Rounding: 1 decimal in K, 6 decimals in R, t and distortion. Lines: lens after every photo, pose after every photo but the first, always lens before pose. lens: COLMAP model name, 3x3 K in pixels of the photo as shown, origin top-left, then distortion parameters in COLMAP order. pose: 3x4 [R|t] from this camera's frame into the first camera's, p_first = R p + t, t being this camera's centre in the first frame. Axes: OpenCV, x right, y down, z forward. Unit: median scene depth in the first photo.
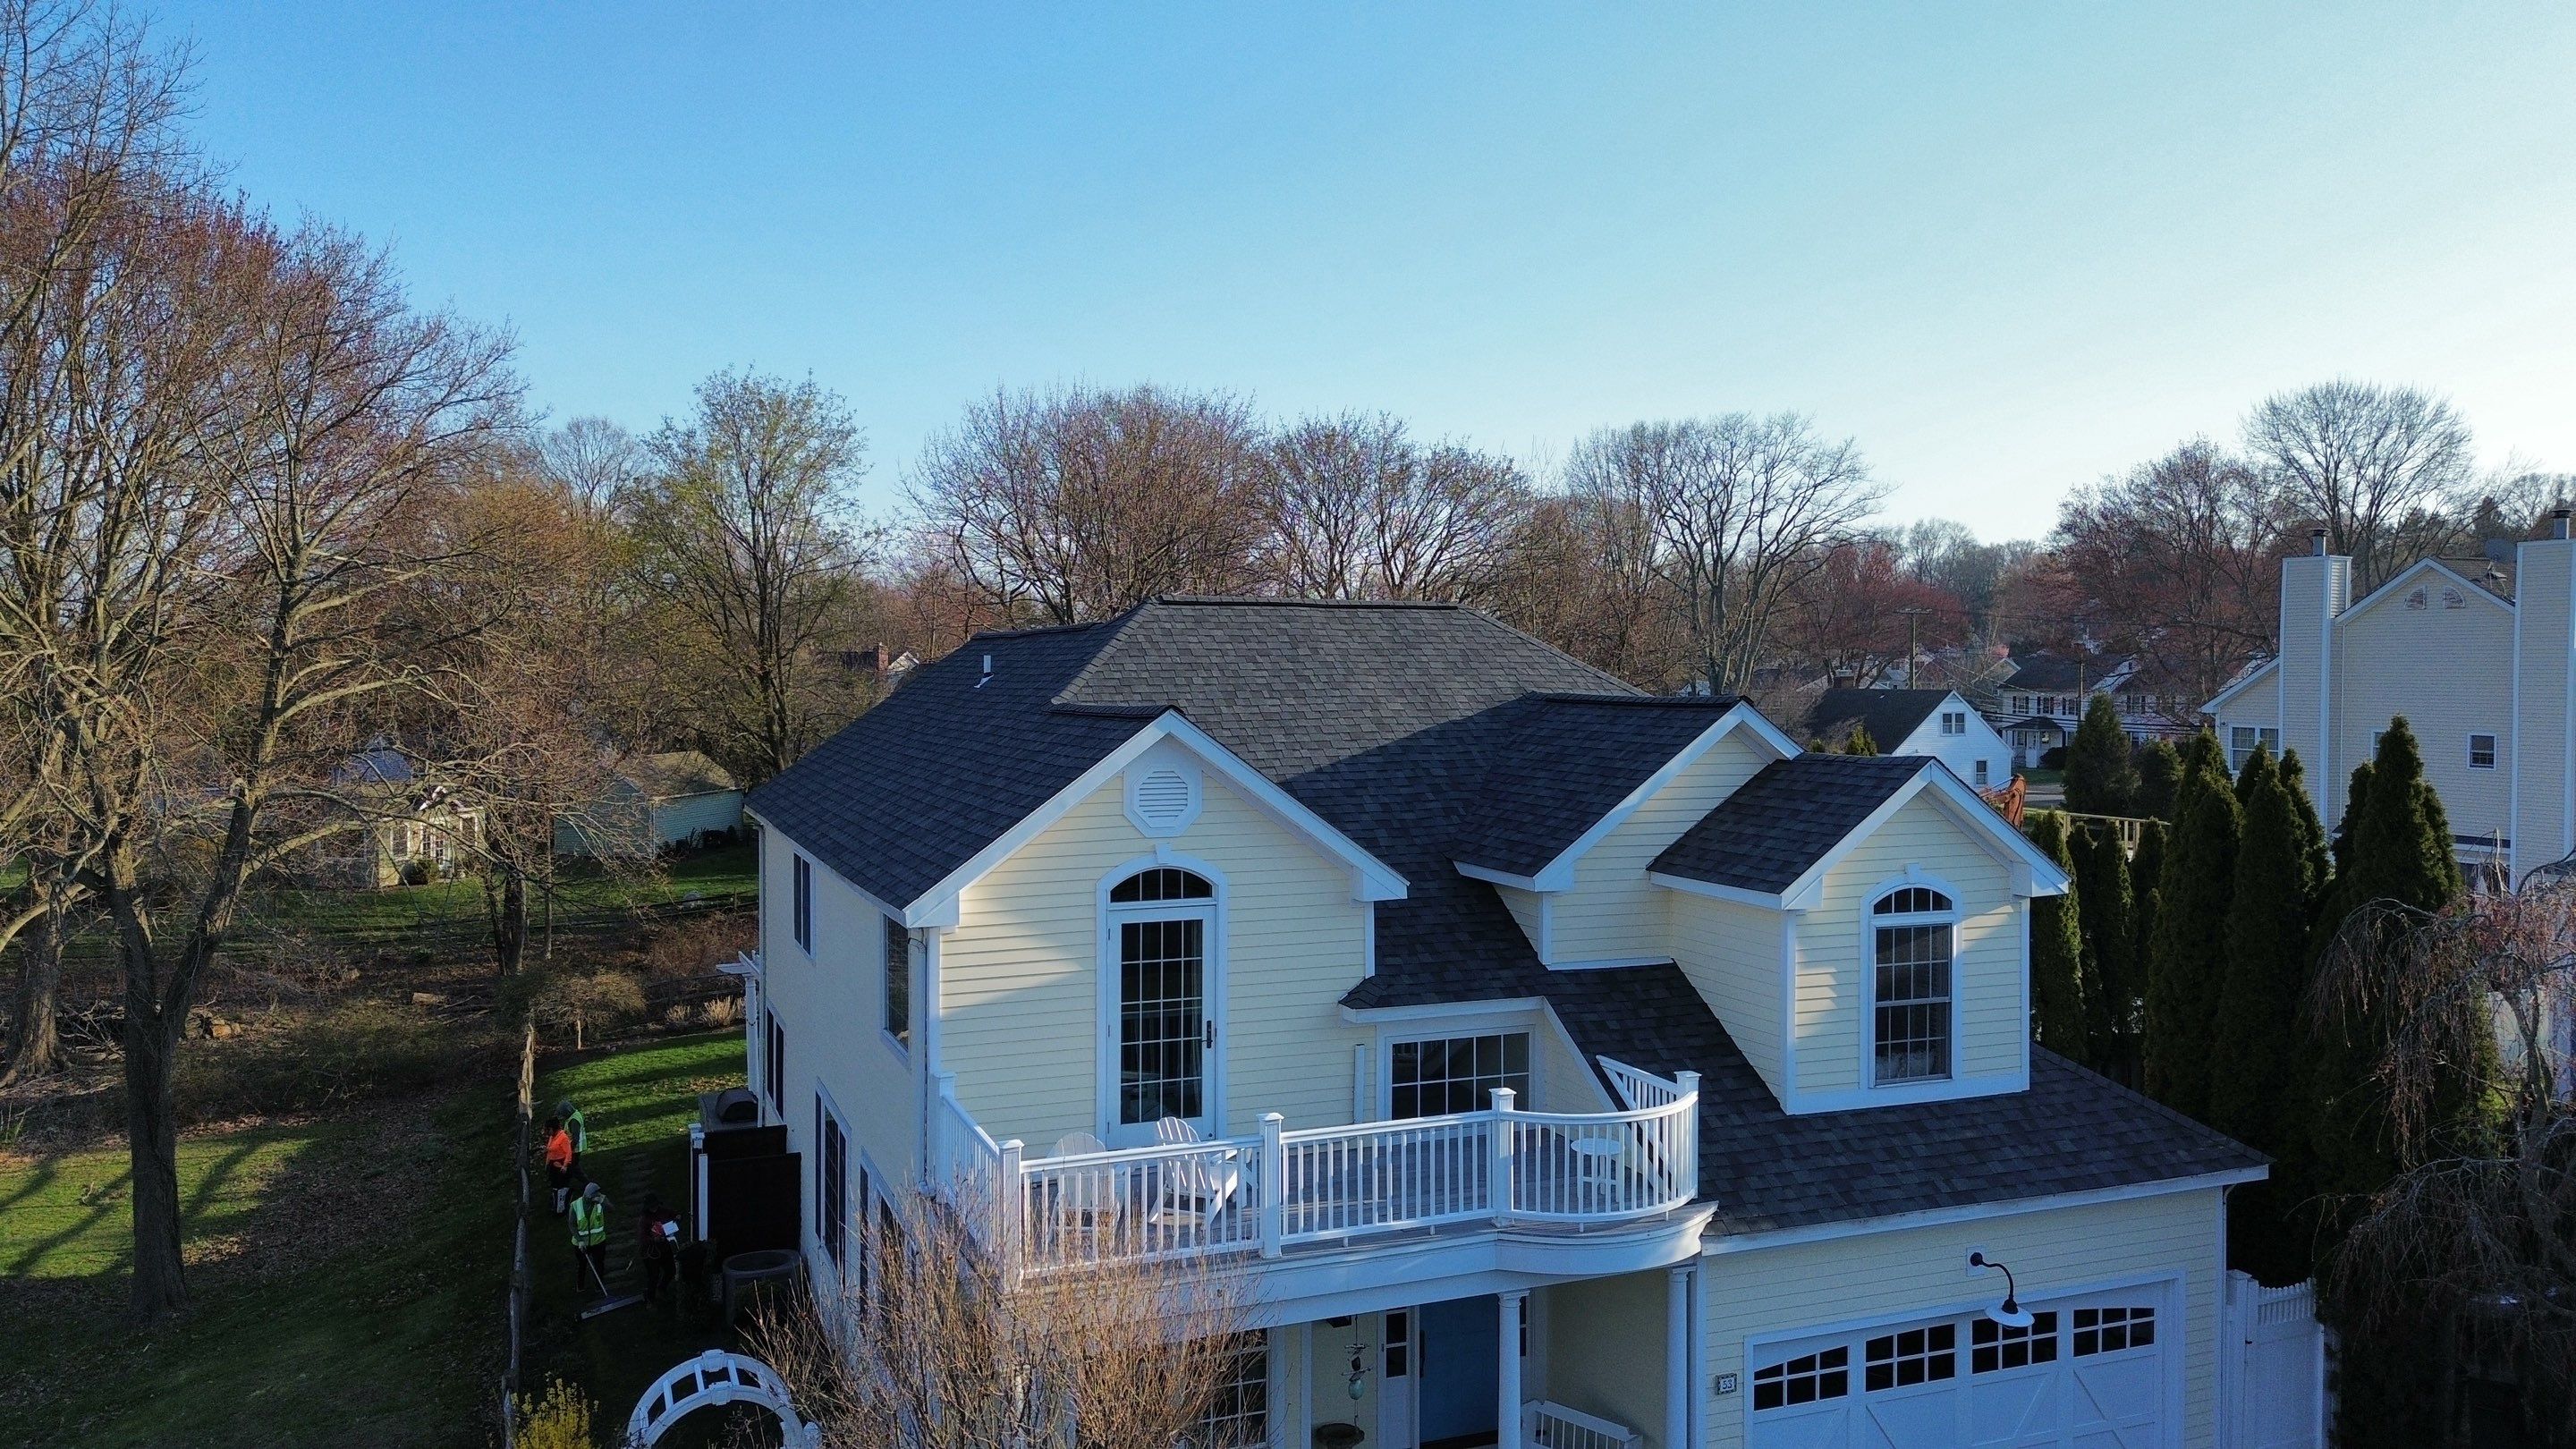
lens RADIAL K [[1805.9, 0, 1287.5], [0, 1805.9, 726.9], [0, 0, 1]] dist [0.080107, -0.067048]
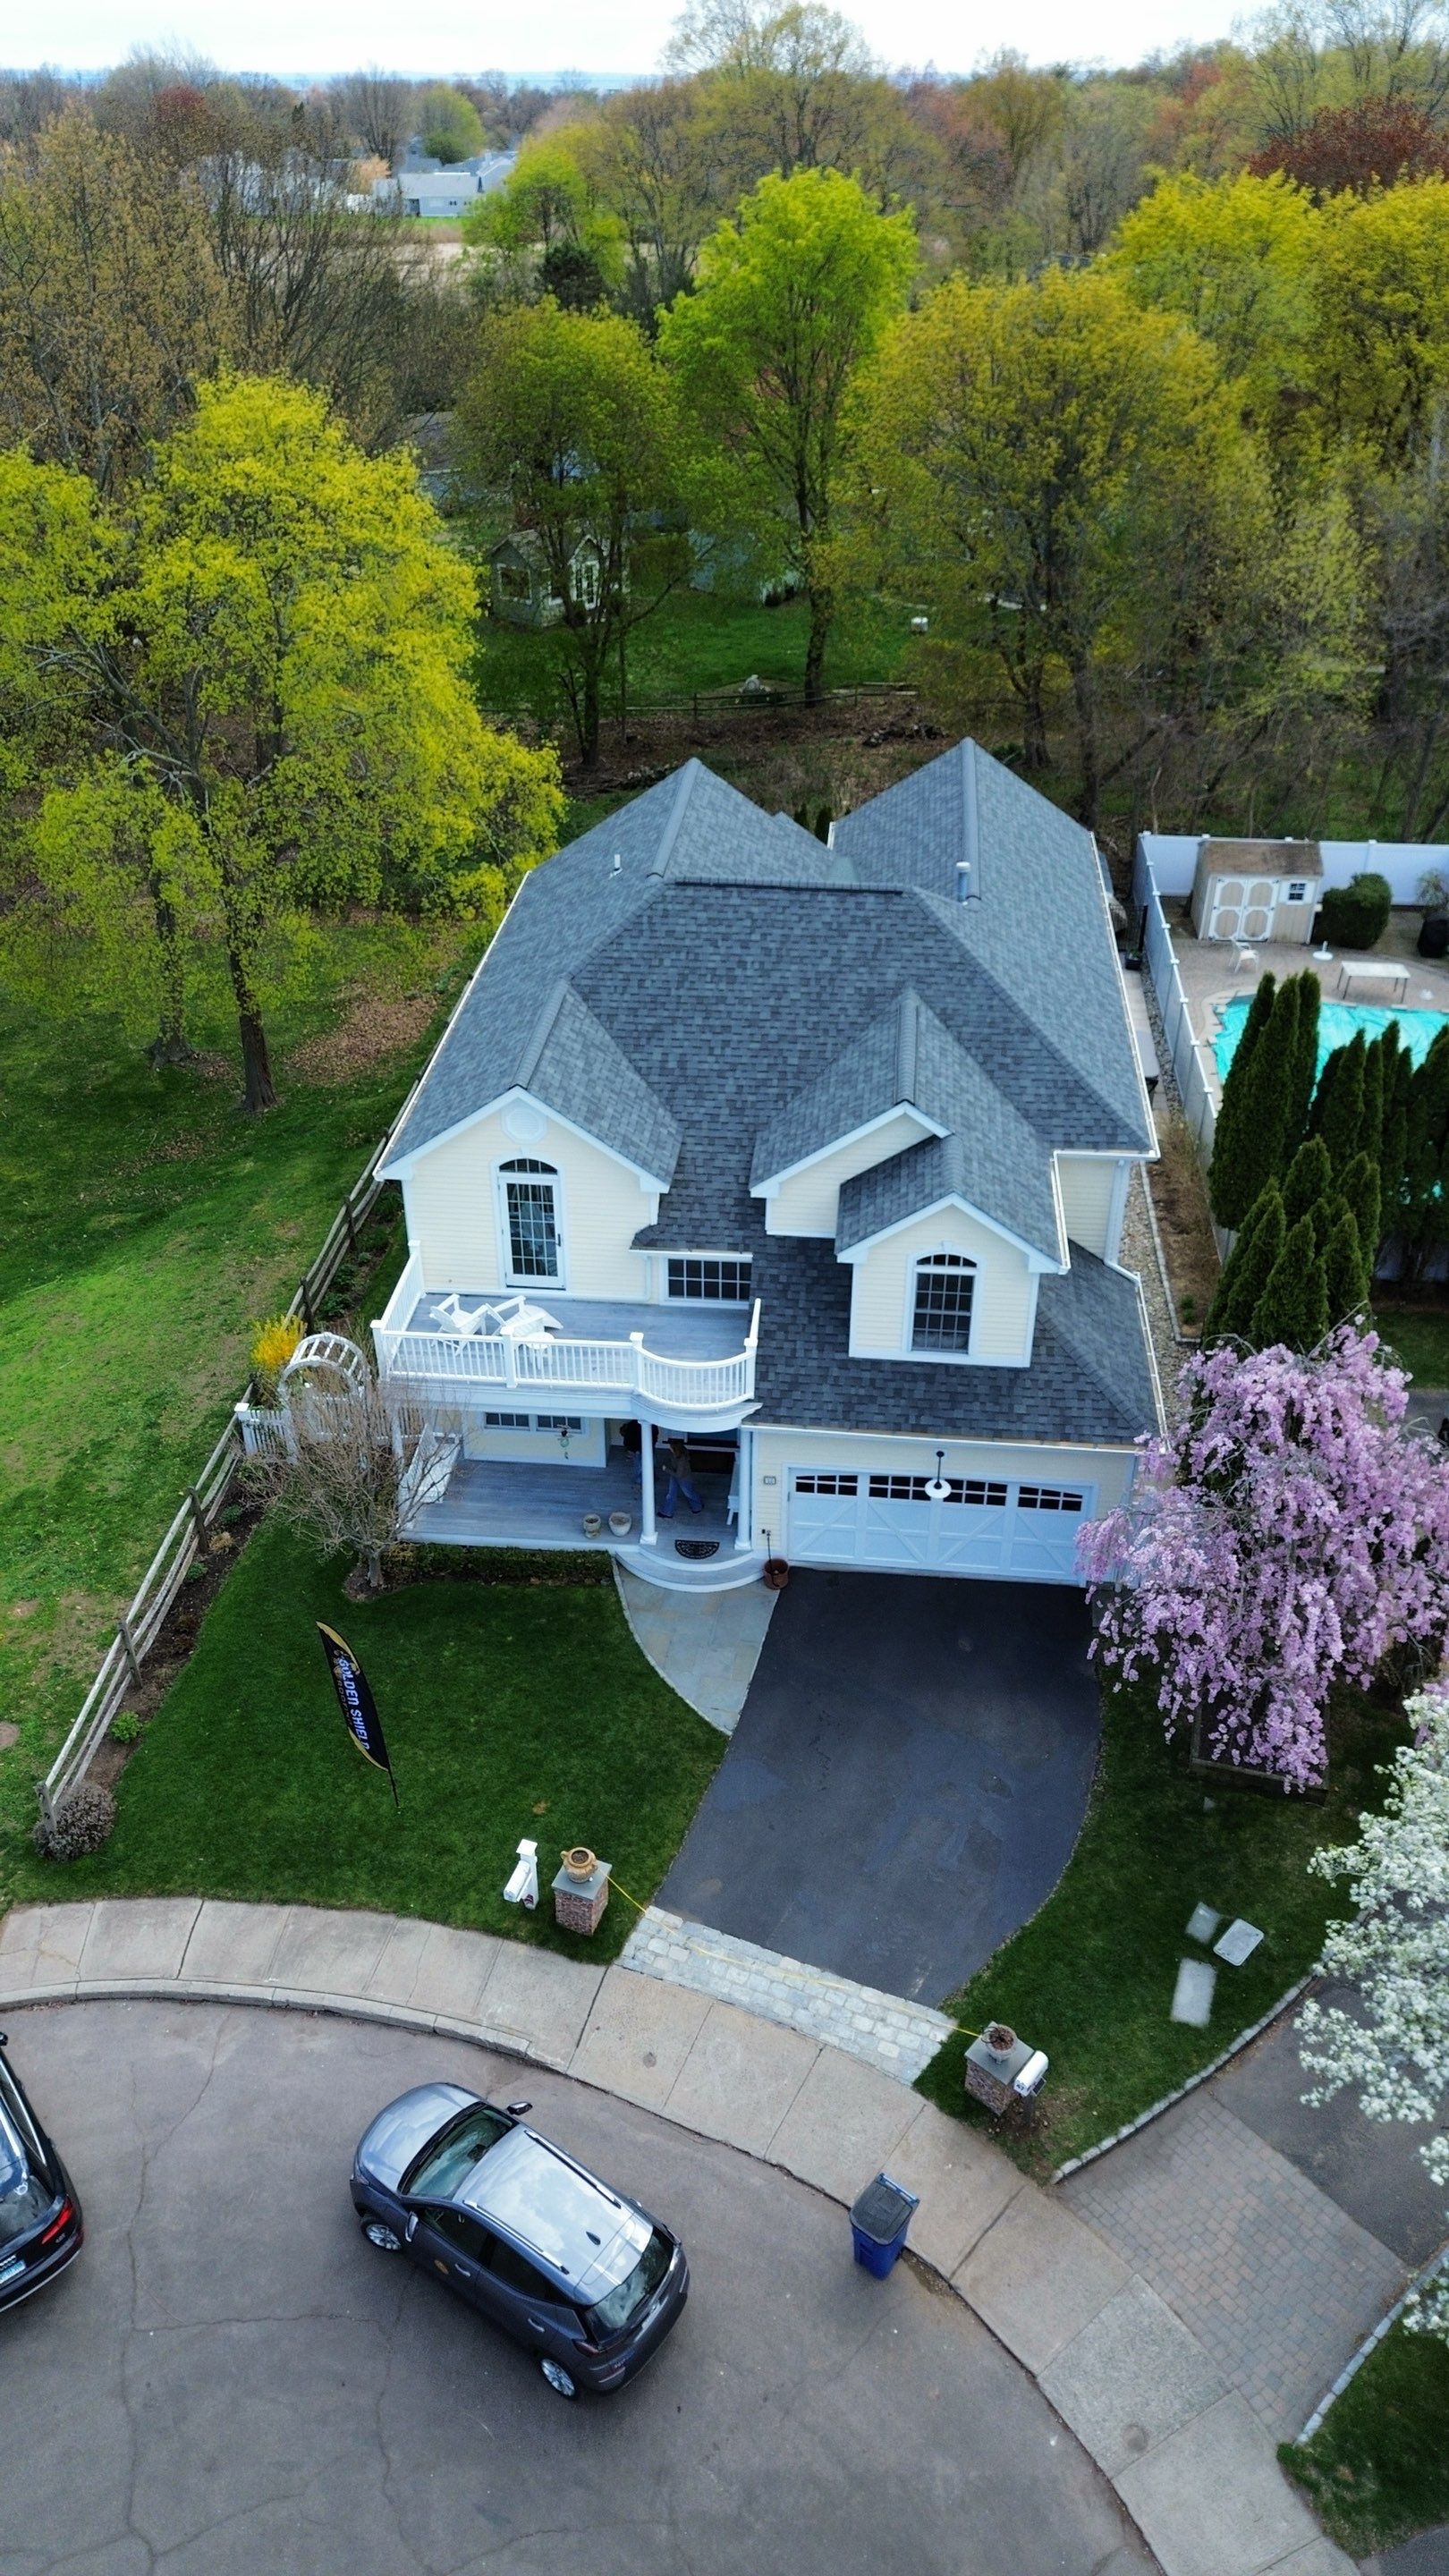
lens RADIAL K [[1805.9, 0, 697.8], [0, 1805.9, 1278.1], [0, 0, 1]] dist [0.080107, -0.067048]
pose [[0.884273, 0.251139, -0.393689, 0.801344], [-0.010568, 0.853617, 0.520794, -0.742308], [0.466851, -0.456363, 0.757484, -0.335571]]
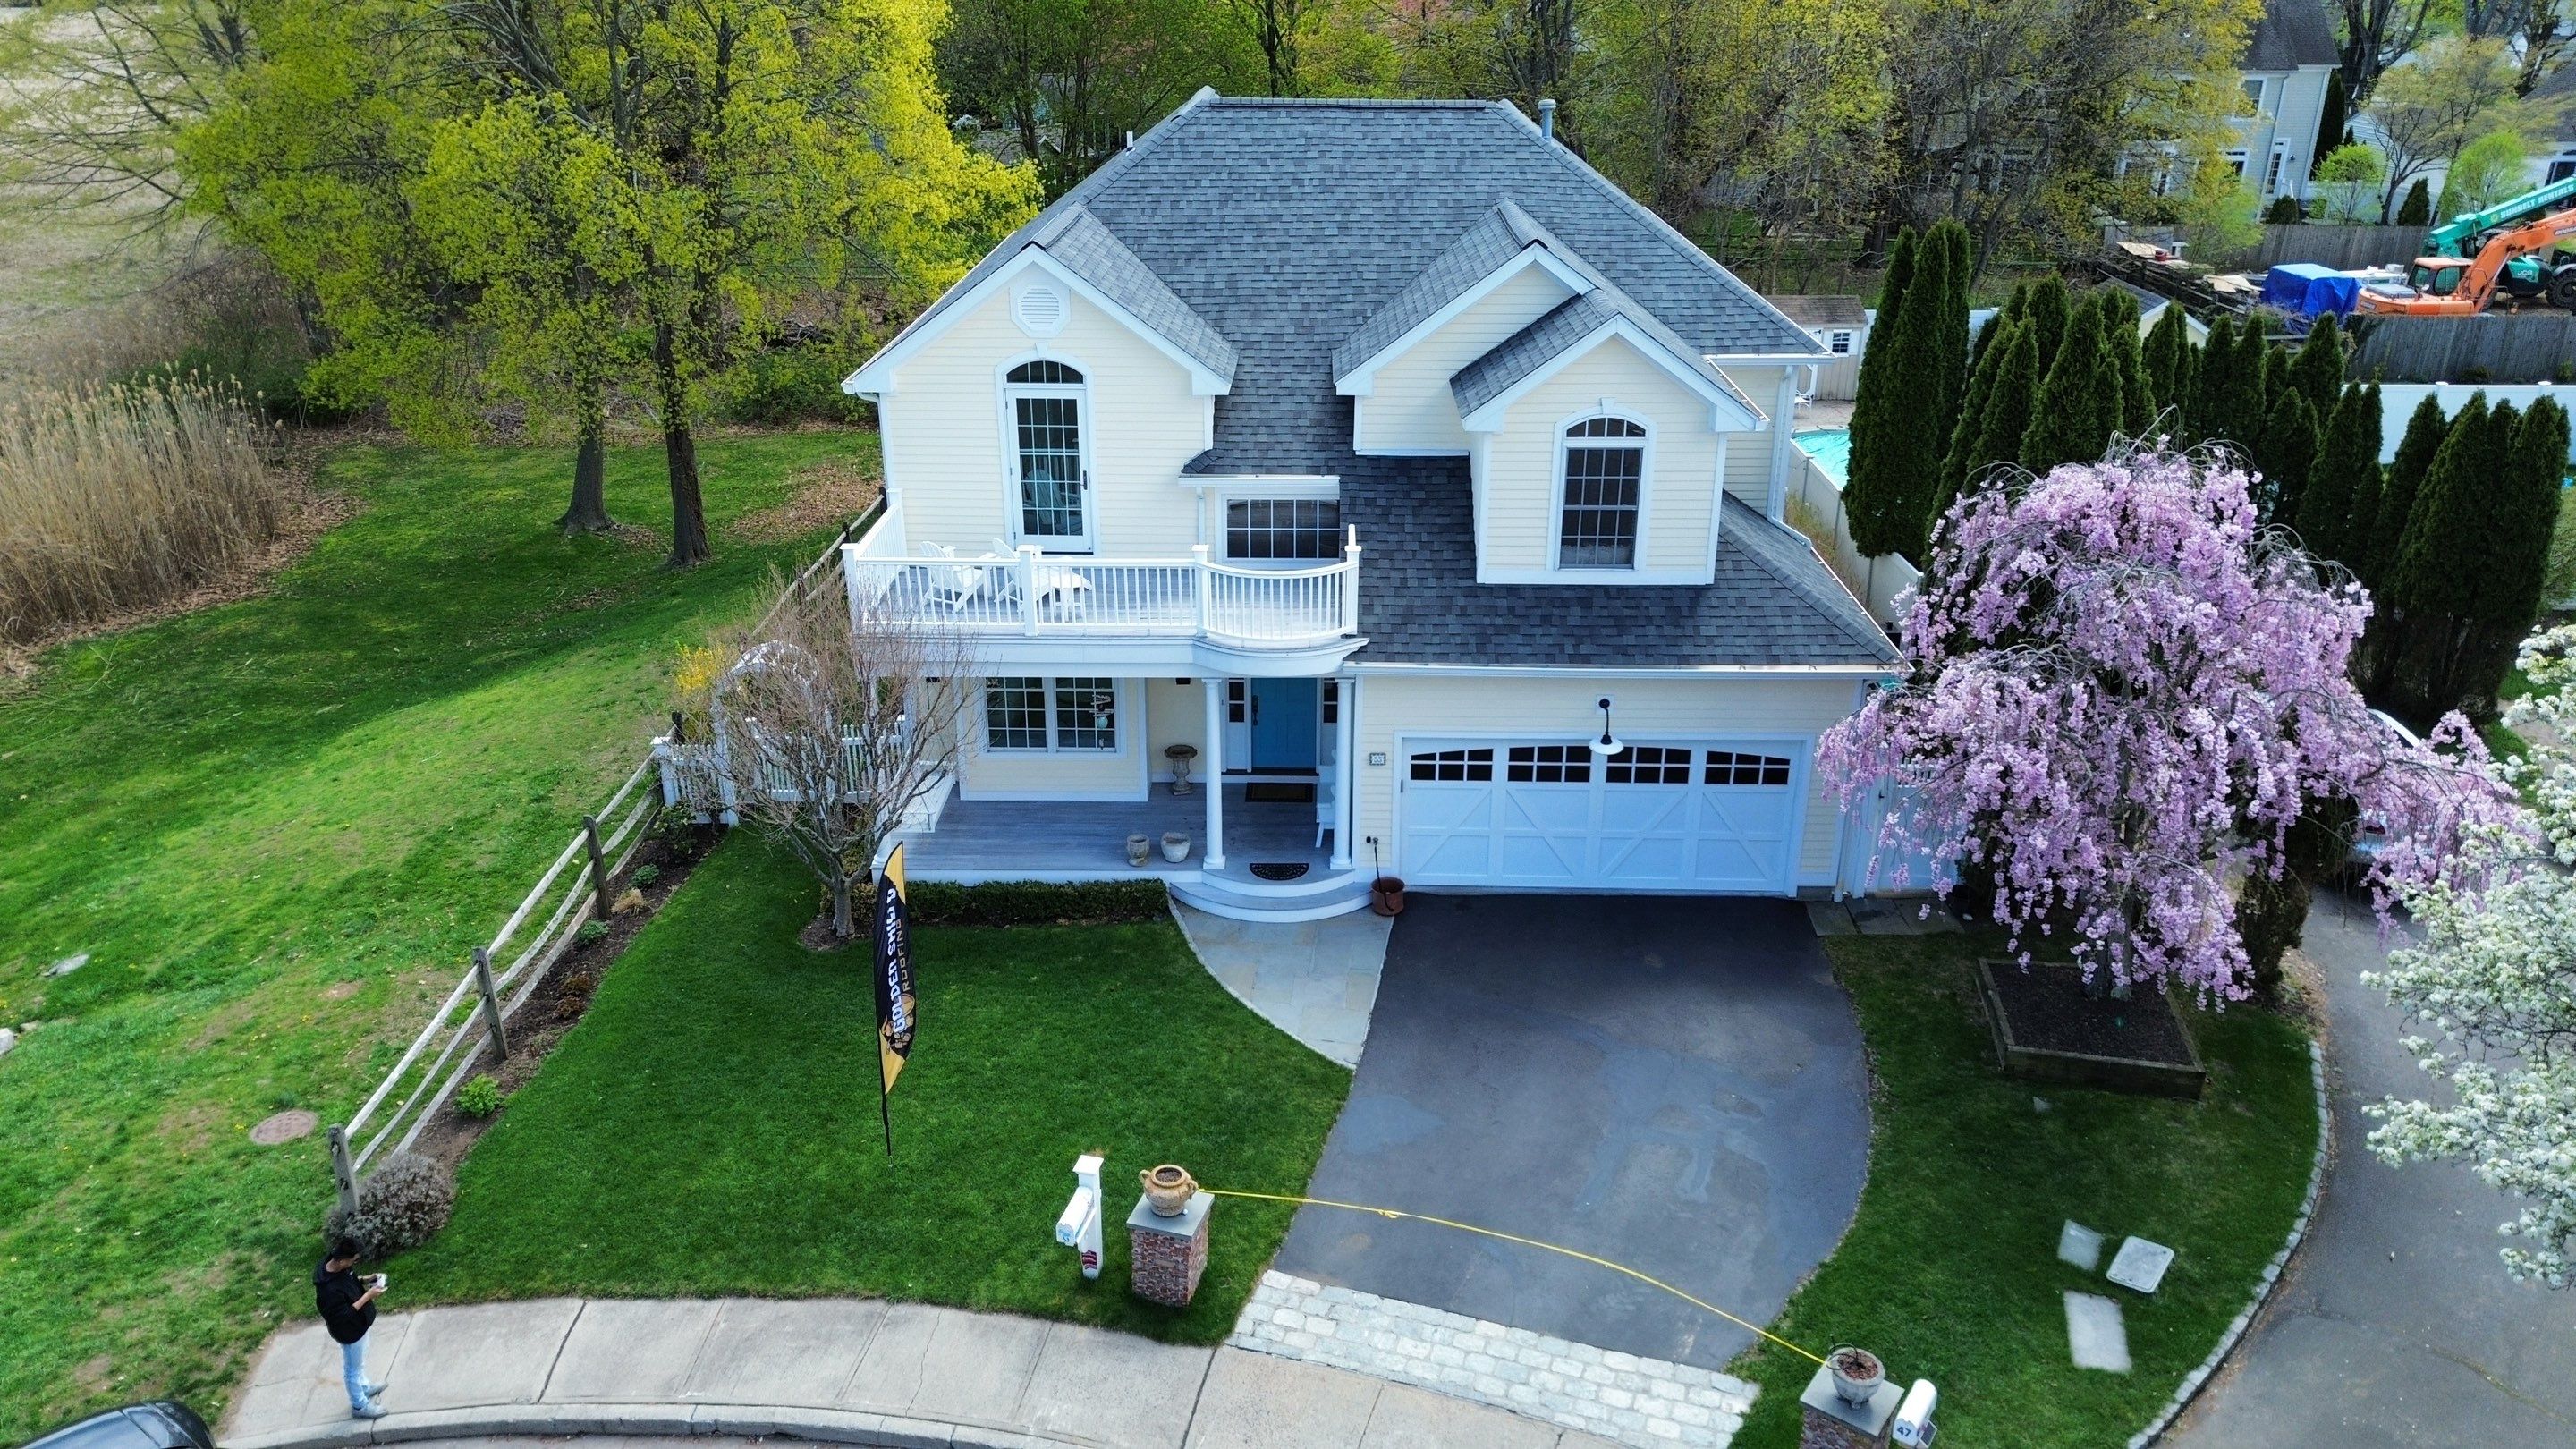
lens RADIAL K [[1805.9, 0, 1267.1], [0, 1805.9, 713.8], [0, 0, 1]] dist [0.080107, -0.067048]
pose [[0.917806, 0.150974, -0.367204, 0.627391], [-0.010907, 0.934118, 0.356797, -0.164101], [0.396879, -0.323466, 0.858986, -0.218023]]
